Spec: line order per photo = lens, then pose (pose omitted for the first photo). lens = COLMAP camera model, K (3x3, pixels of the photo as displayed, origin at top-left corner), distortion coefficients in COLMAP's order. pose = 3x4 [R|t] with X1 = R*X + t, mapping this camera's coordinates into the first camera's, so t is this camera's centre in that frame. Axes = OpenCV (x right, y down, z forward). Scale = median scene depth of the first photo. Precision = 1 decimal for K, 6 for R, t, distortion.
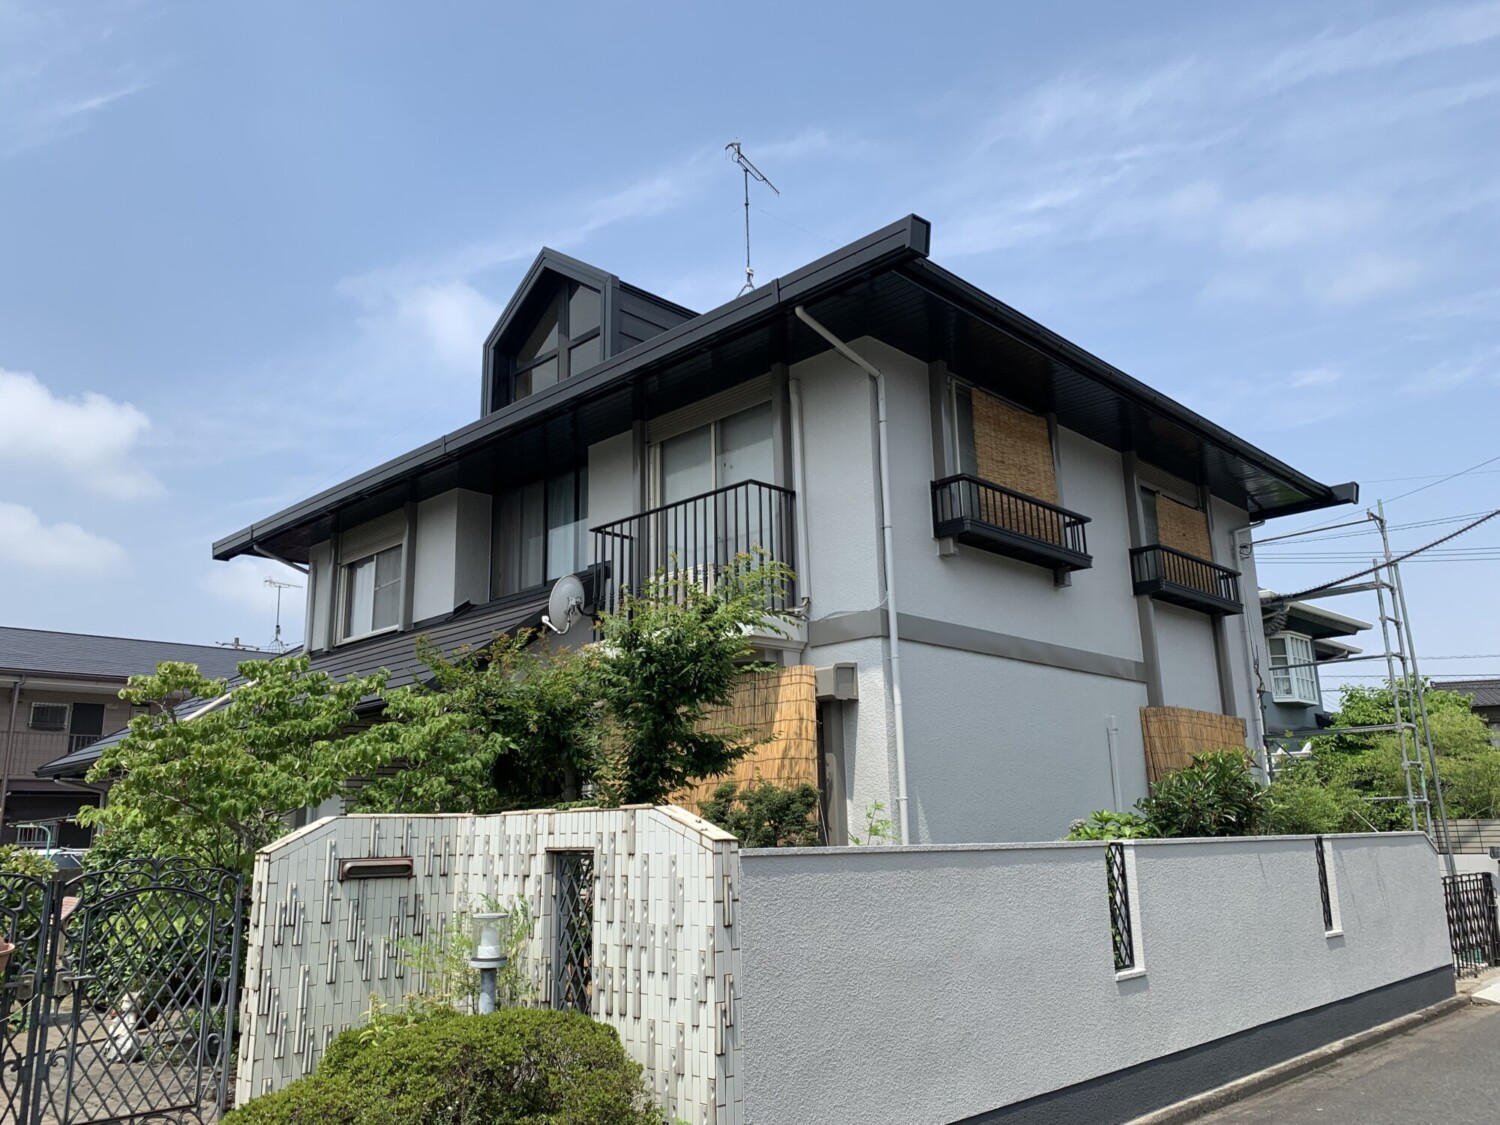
lens RADIAL K [[1191.0, 0, 750.0], [0, 1191.0, 562.5], [0, 0, 1]] dist [0.033073, -0.054044]
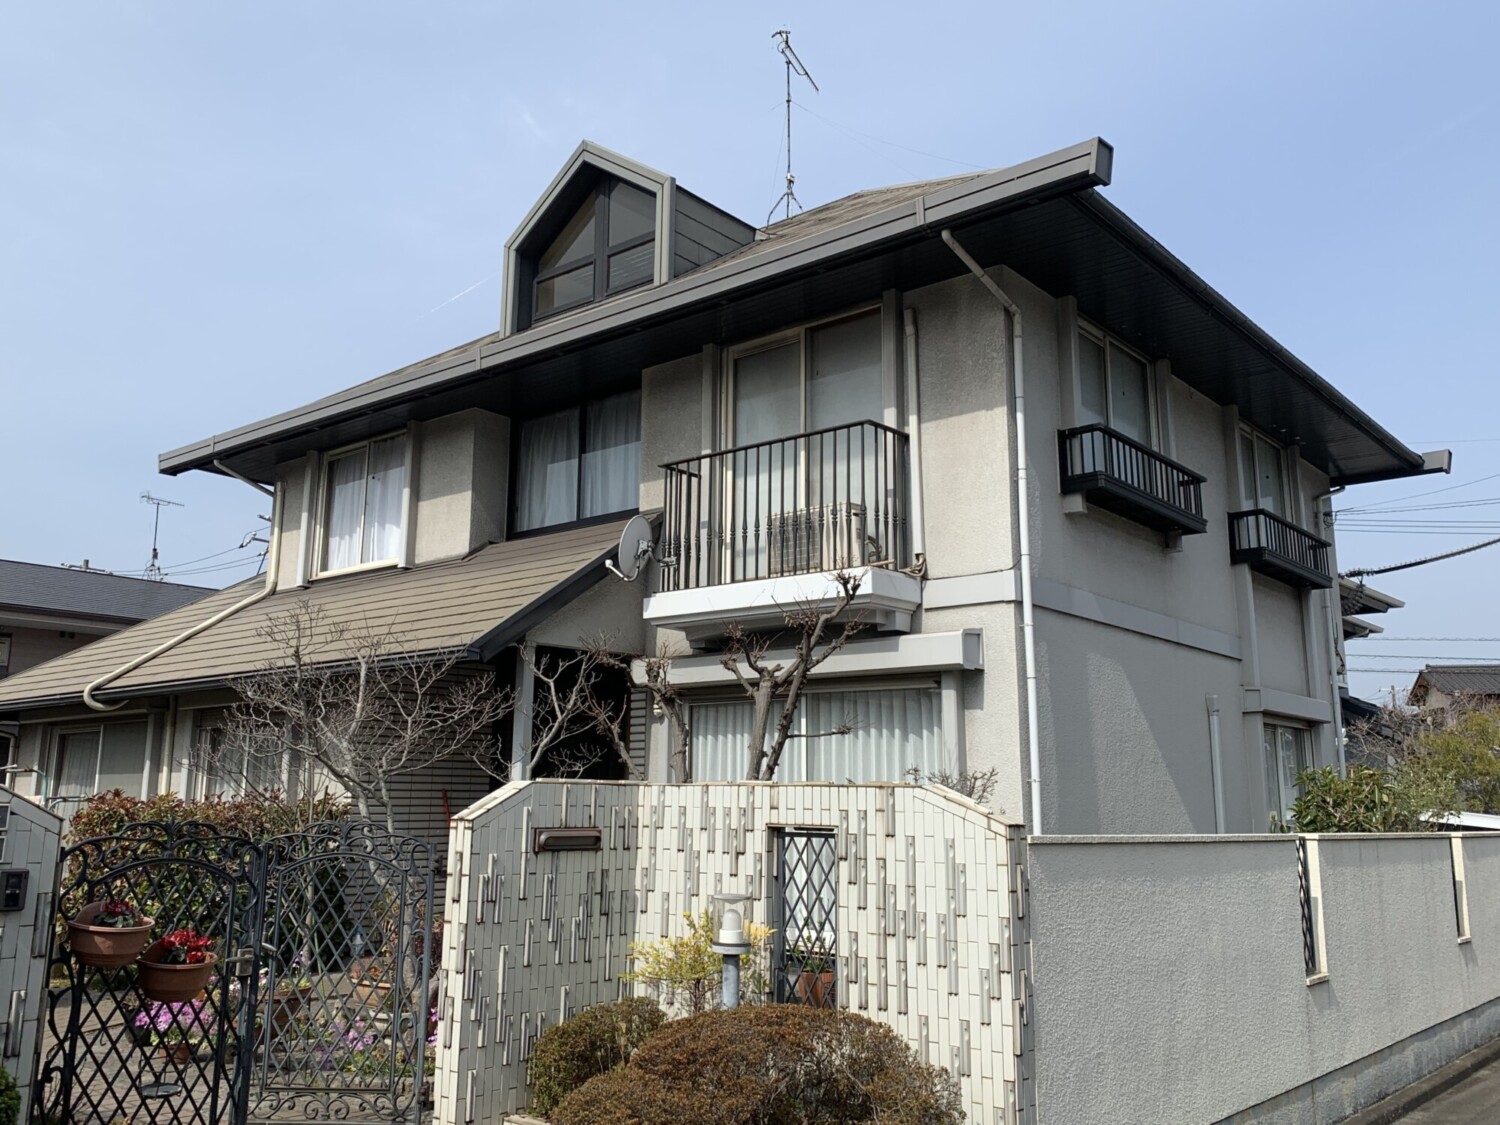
lens RADIAL K [[1344.7, 0, 748.3], [0, 1344.7, 534.5], [0, 0, 1]] dist [0.056215, -0.126707]
pose [[0.997393, 0.044953, 0.056443, -0.137137], [-0.046320, 0.998658, 0.023161, -0.002282], [-0.055326, -0.025715, 0.998137, -0.010067]]
